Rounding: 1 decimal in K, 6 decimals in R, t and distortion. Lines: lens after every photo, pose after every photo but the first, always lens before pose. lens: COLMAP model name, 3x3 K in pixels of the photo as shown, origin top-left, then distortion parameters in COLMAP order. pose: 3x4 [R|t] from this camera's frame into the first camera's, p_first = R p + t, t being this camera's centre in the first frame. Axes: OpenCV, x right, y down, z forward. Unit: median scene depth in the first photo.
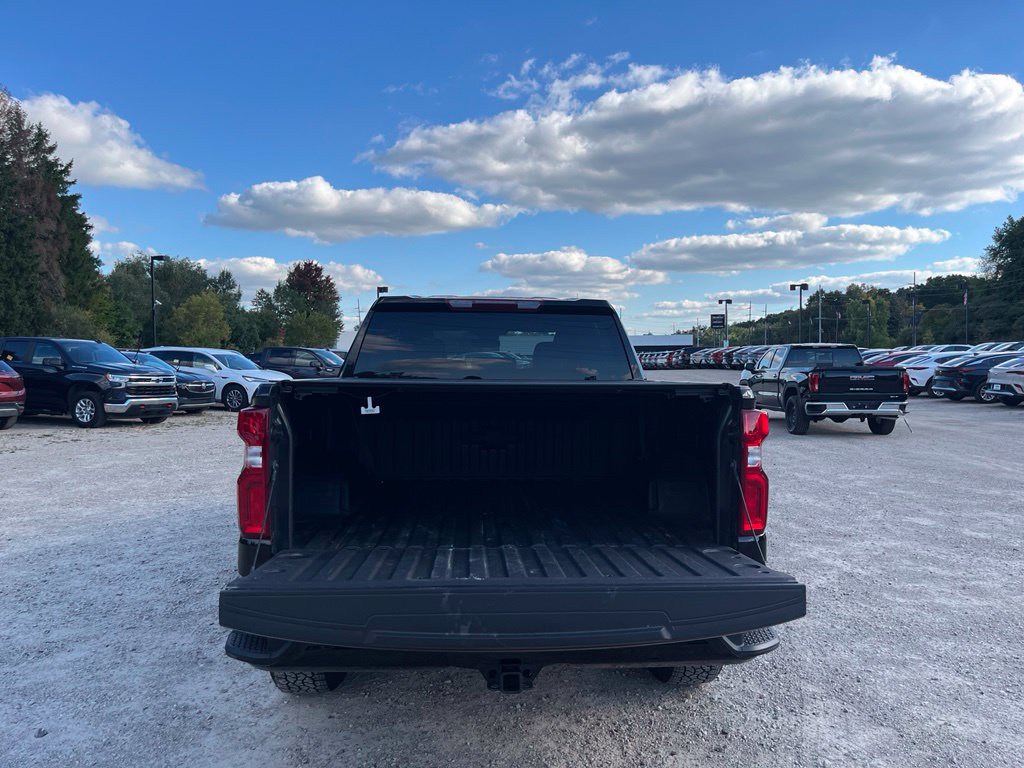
lens RADIAL K [[767.9, 0, 515.0], [0, 767.9, 389.1], [0, 0, 1]] dist [0.083931, -0.128751]
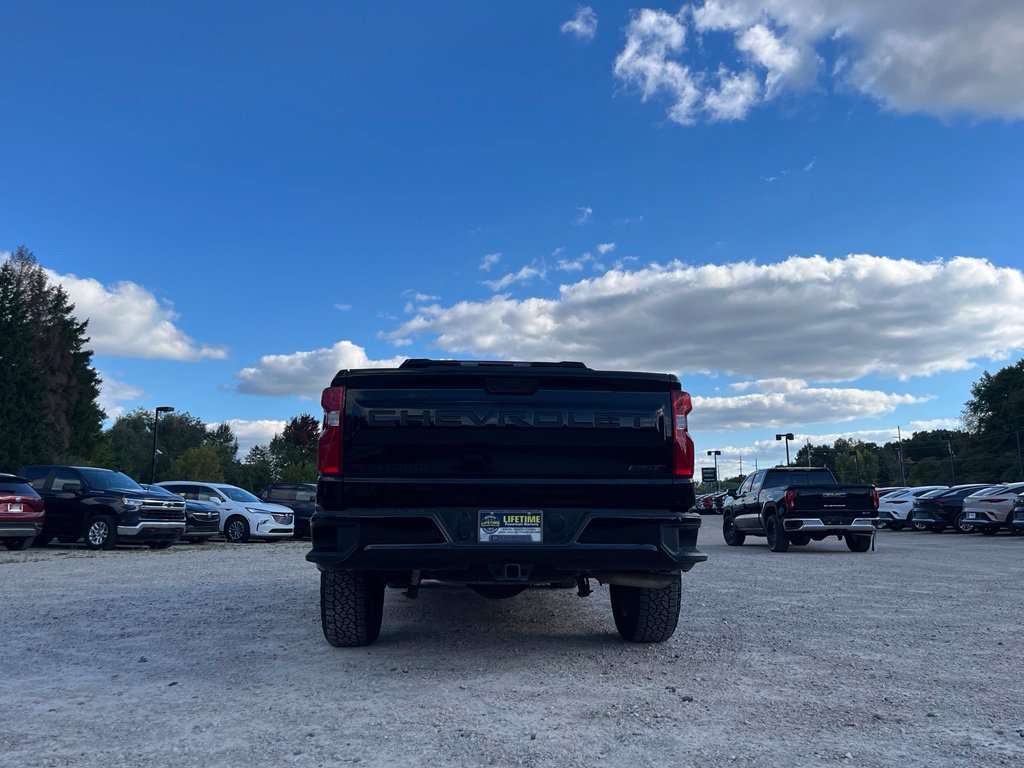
lens RADIAL K [[768.9, 0, 509.5], [0, 768.9, 387.7], [0, 0, 1]] dist [0.073925, -0.111481]
pose [[0.999982, -0.004588, 0.003961, -0.000617], [0.005298, 0.979080, -0.203406, 0.015245], [-0.002945, 0.203423, 0.979087, -0.019863]]
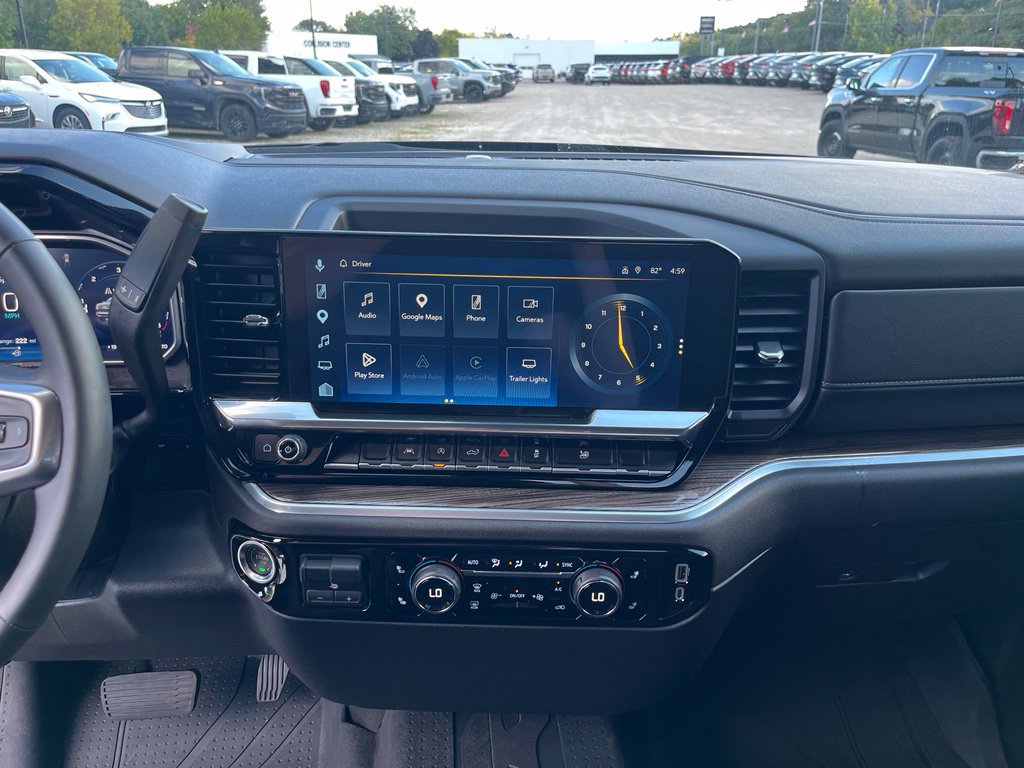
lens RADIAL K [[779.3, 0, 510.0], [0, 779.3, 382.0], [0, 0, 1]] dist [0.056235, -0.091746]
pose [[0.999177, -0.007489, 0.039875, -0.003905], [-0.006232, 0.942822, 0.333237, -0.003910], [-0.040090, -0.333211, 0.941999, 0.104871]]
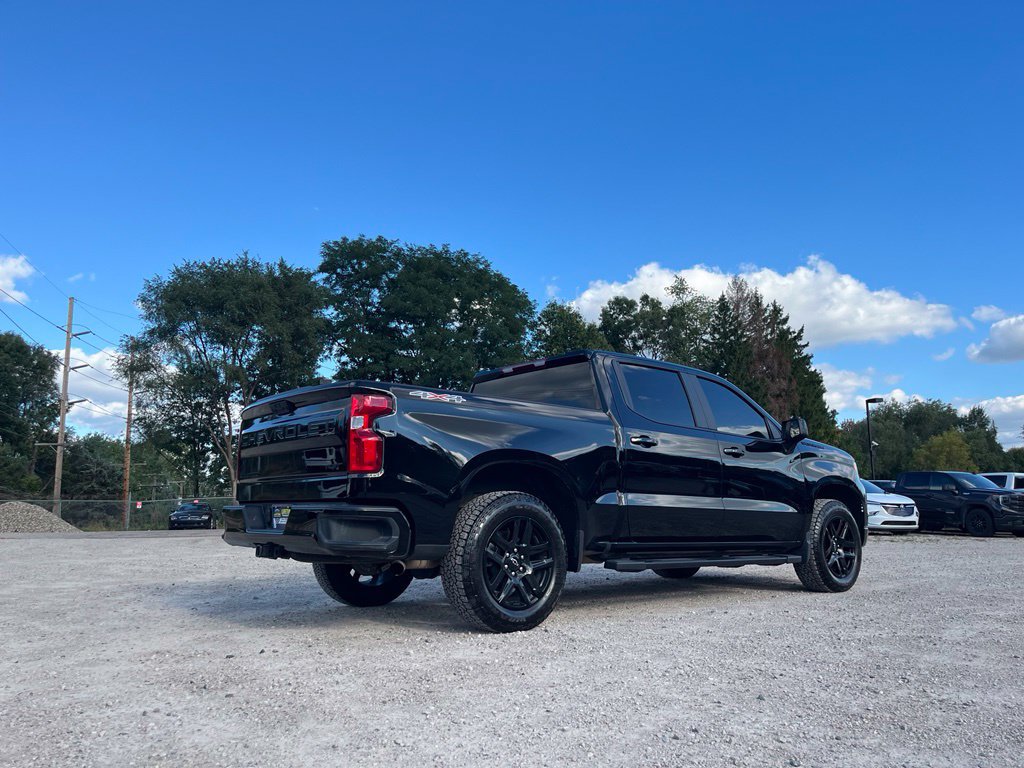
lens RADIAL K [[768.9, 0, 509.5], [0, 768.9, 387.7], [0, 0, 1]] dist [0.073925, -0.111481]
pose [[0.579643, -0.132312, -0.804057, 0.089170], [-0.027561, 0.982982, -0.181623, 0.014816], [0.814404, 0.127437, 0.566132, 0.013098]]
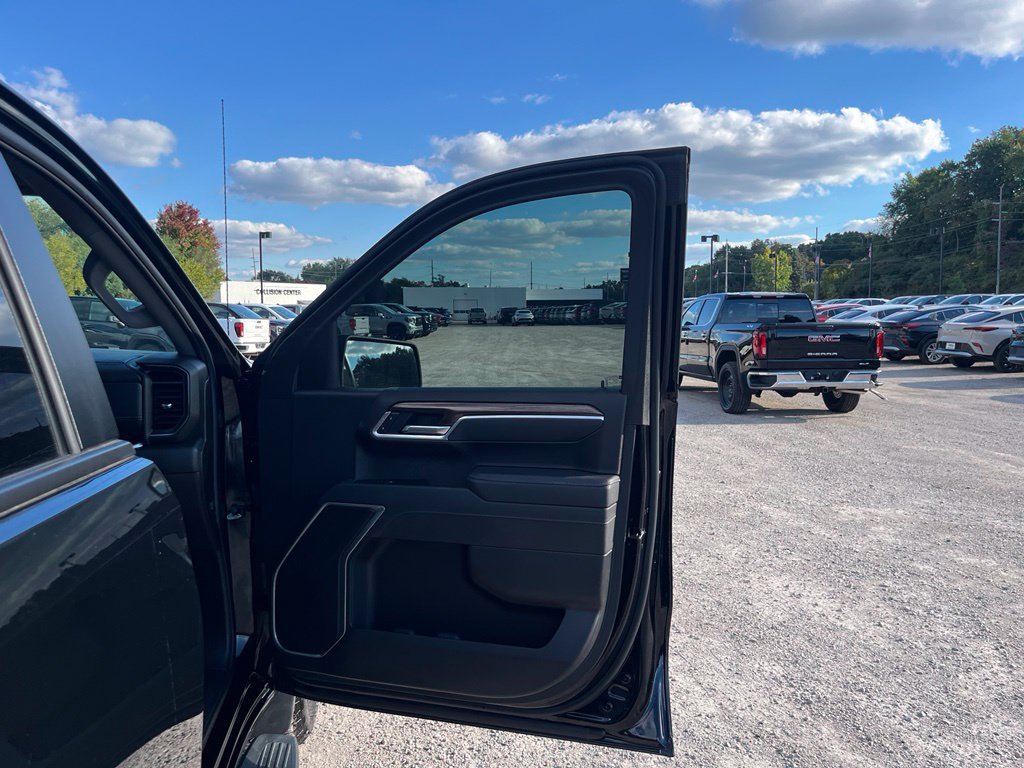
lens RADIAL K [[767.9, 0, 515.0], [0, 767.9, 389.1], [0, 0, 1]] dist [0.083931, -0.128751]
pose [[0.993591, -0.009159, 0.112659, 0.020715], [0.002492, 0.998244, 0.059177, -0.002929], [-0.113003, -0.058517, 0.991870, 0.083880]]
